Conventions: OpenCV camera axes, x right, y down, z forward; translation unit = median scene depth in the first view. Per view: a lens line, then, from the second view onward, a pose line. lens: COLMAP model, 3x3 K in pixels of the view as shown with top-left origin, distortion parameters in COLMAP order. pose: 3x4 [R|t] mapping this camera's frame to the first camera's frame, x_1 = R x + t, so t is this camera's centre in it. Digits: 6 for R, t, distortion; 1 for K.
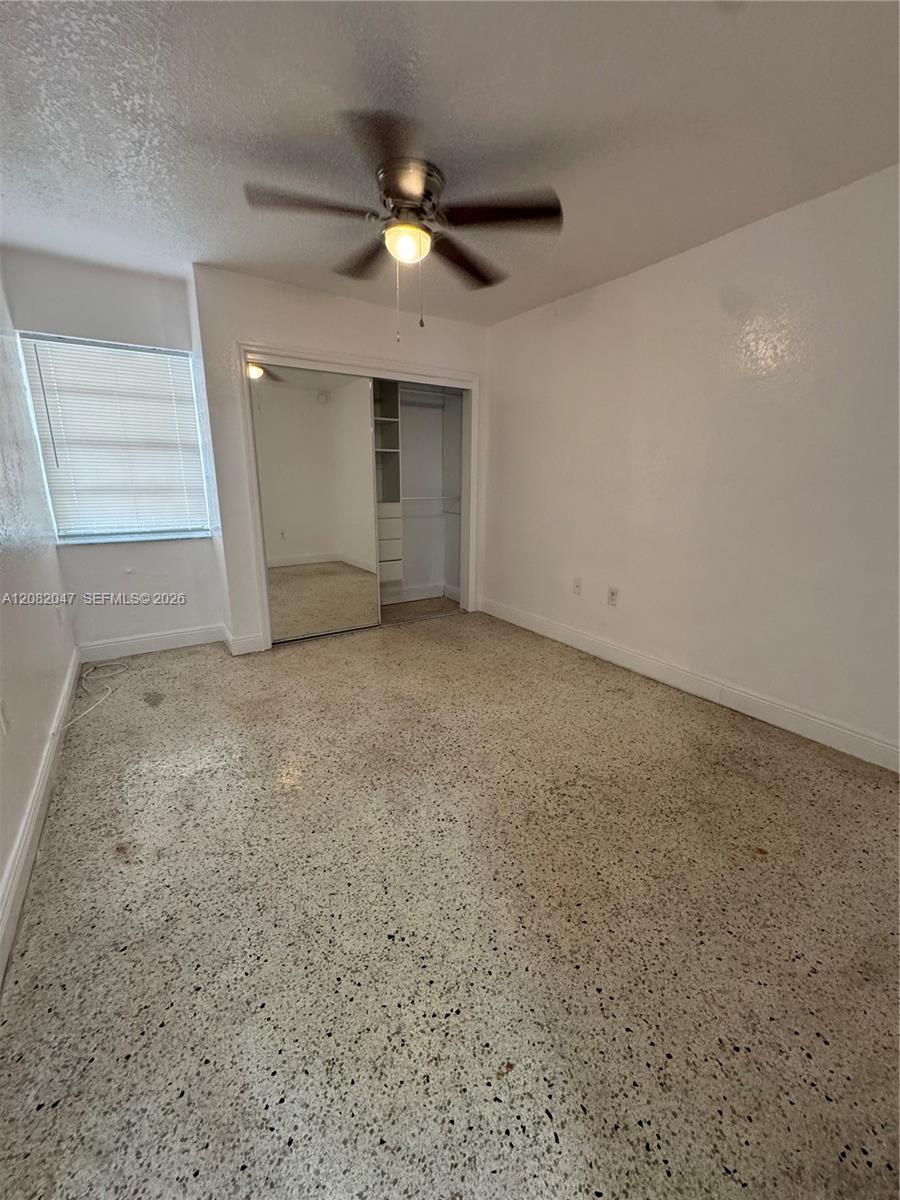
lens RADIAL K [[478.3, 0, 449.4], [0, 478.3, 601.9], [0, 0, 1]] dist [-0.003026, 0.000155]
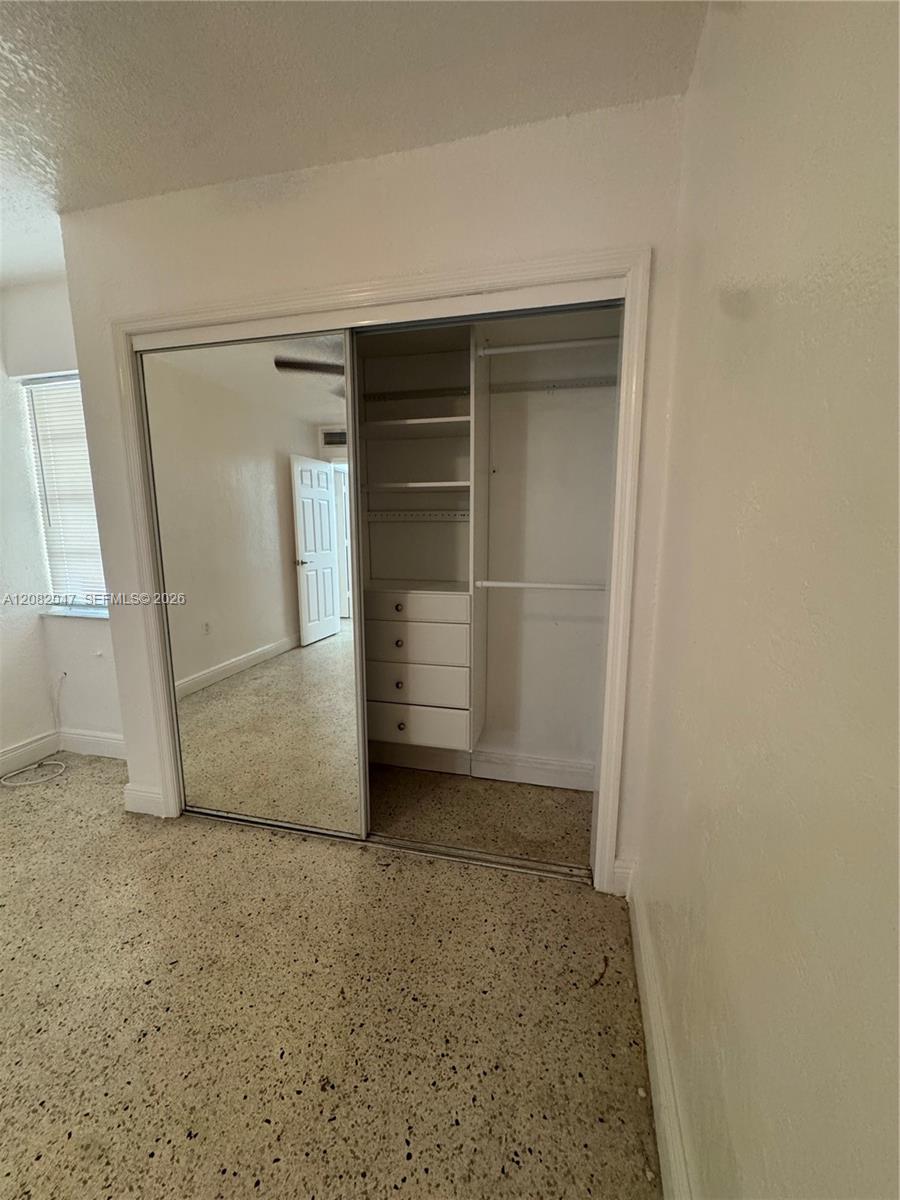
lens RADIAL K [[478.3, 0, 451.4], [0, 478.3, 604.7], [0, 0, 1]] dist [-0.003026, 0.000155]
pose [[0.677869, 0.112737, -0.726488, 0.276005], [-0.176794, 0.984172, -0.012238, -0.226387], [0.713609, 0.136734, 0.687070, 0.819125]]
